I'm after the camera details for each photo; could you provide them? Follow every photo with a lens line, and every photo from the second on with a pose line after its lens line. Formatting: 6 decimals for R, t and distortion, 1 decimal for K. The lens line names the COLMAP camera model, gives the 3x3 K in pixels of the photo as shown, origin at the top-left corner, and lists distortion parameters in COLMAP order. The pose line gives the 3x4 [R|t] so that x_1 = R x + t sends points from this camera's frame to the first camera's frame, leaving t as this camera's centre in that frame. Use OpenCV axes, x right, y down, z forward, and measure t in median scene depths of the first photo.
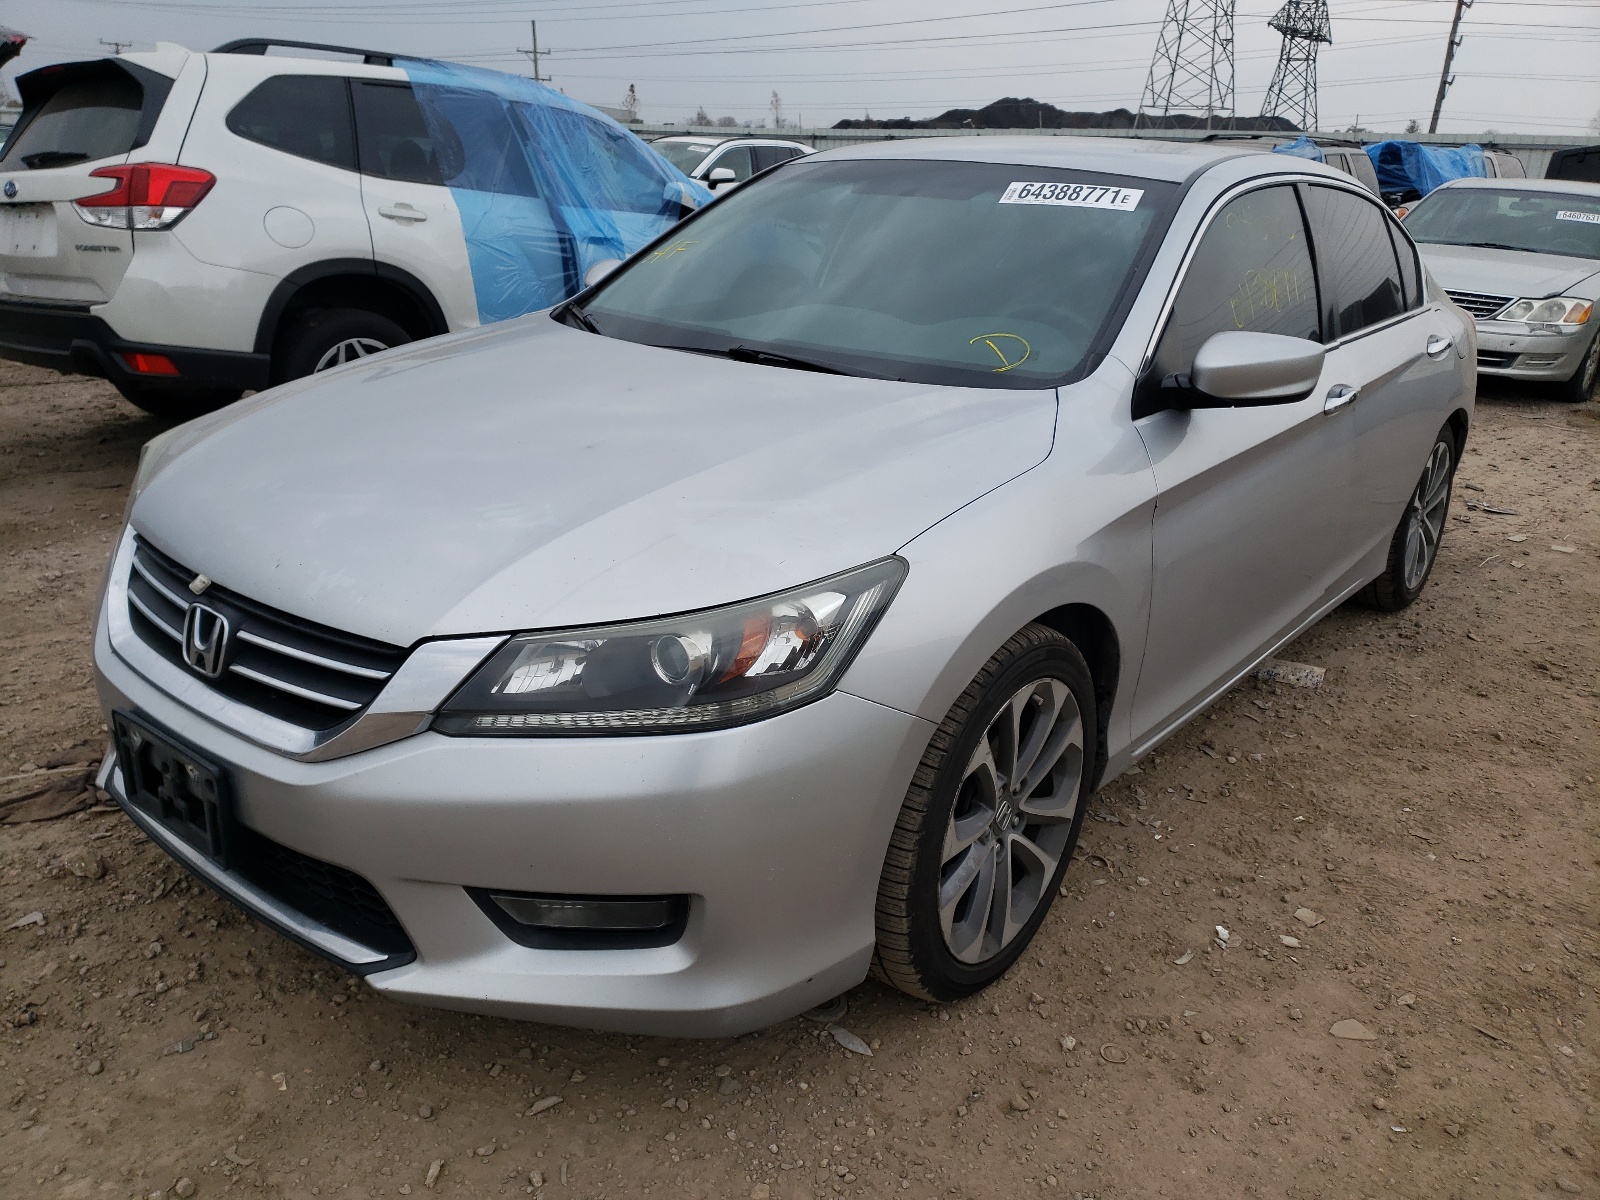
lens RADIAL K [[1239.3, 0, 800.0], [0, 1239.3, 600.0], [0, 0, 1]] dist [-0.003393, -0.002844]
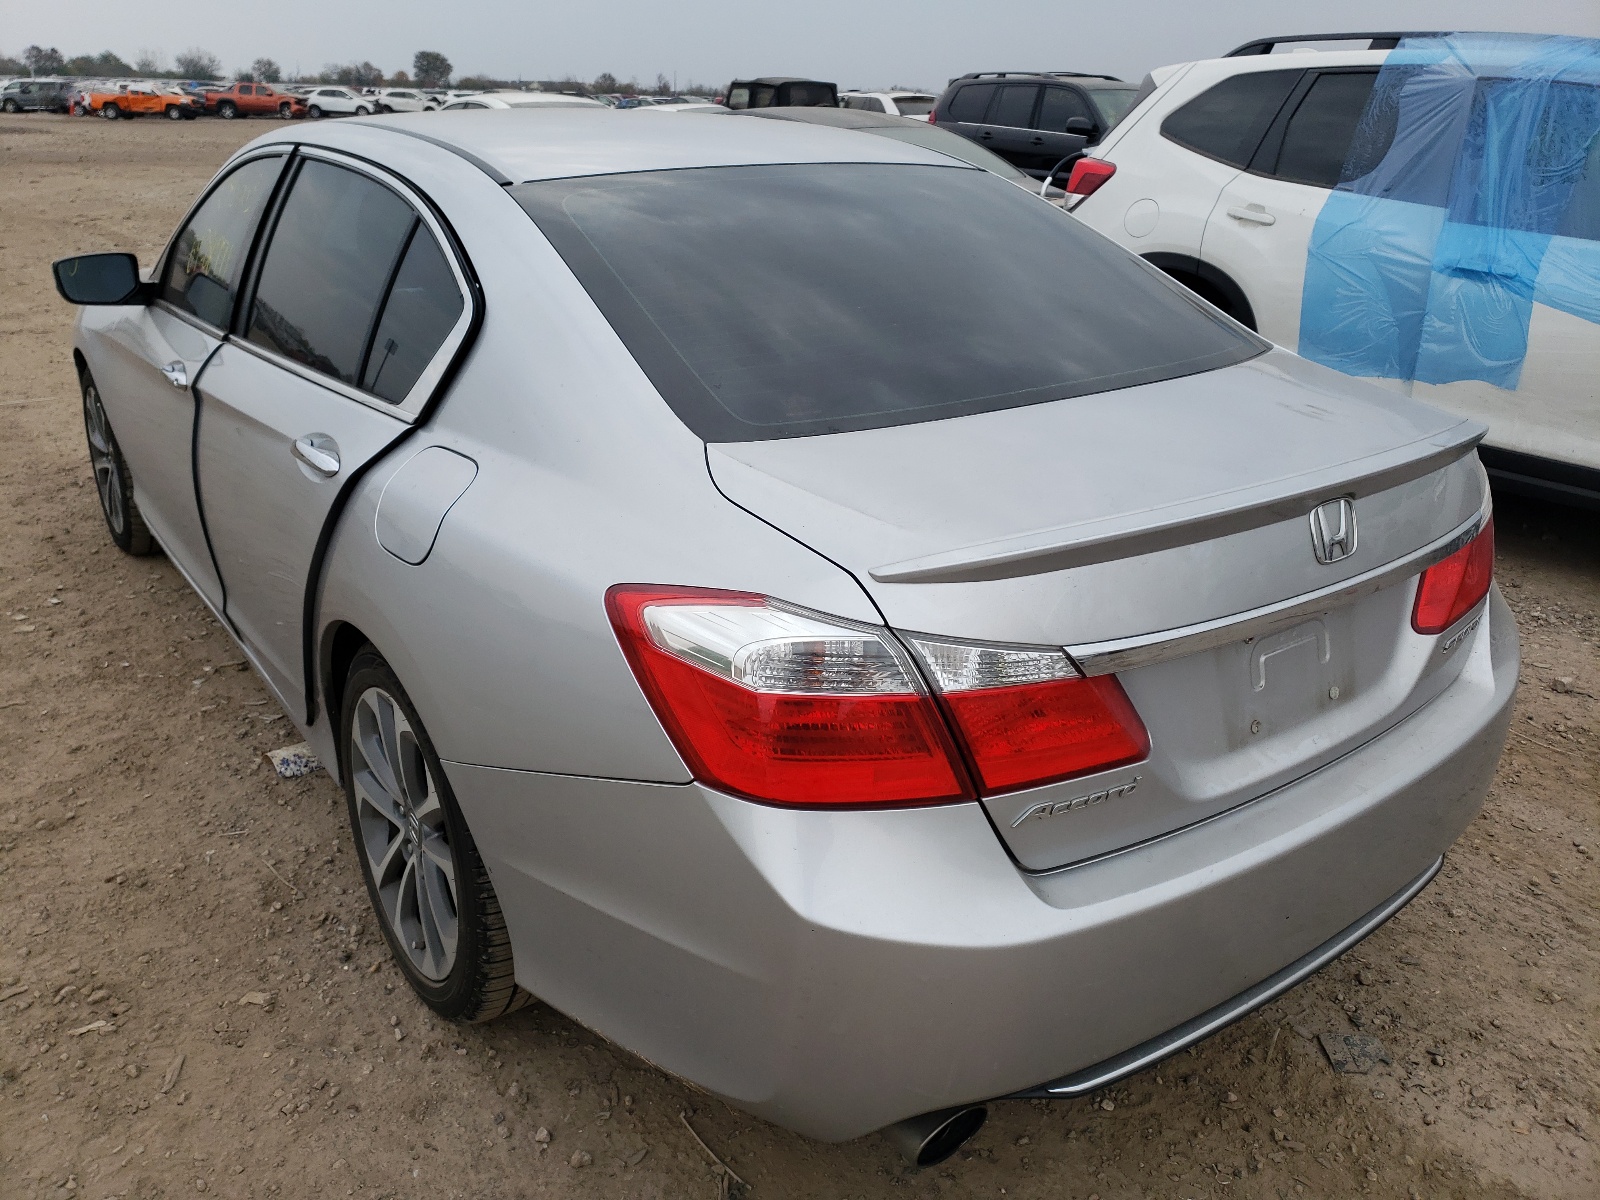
lens RADIAL K [[1239.3, 0, 800.0], [0, 1239.3, 600.0], [0, 0, 1]] dist [-0.003393, -0.002844]
pose [[-0.249893, 0.331832, -0.909638, 0.684021], [-0.325187, 0.856117, 0.401642, -0.319924], [0.912034, 0.396170, -0.106031, 0.881577]]
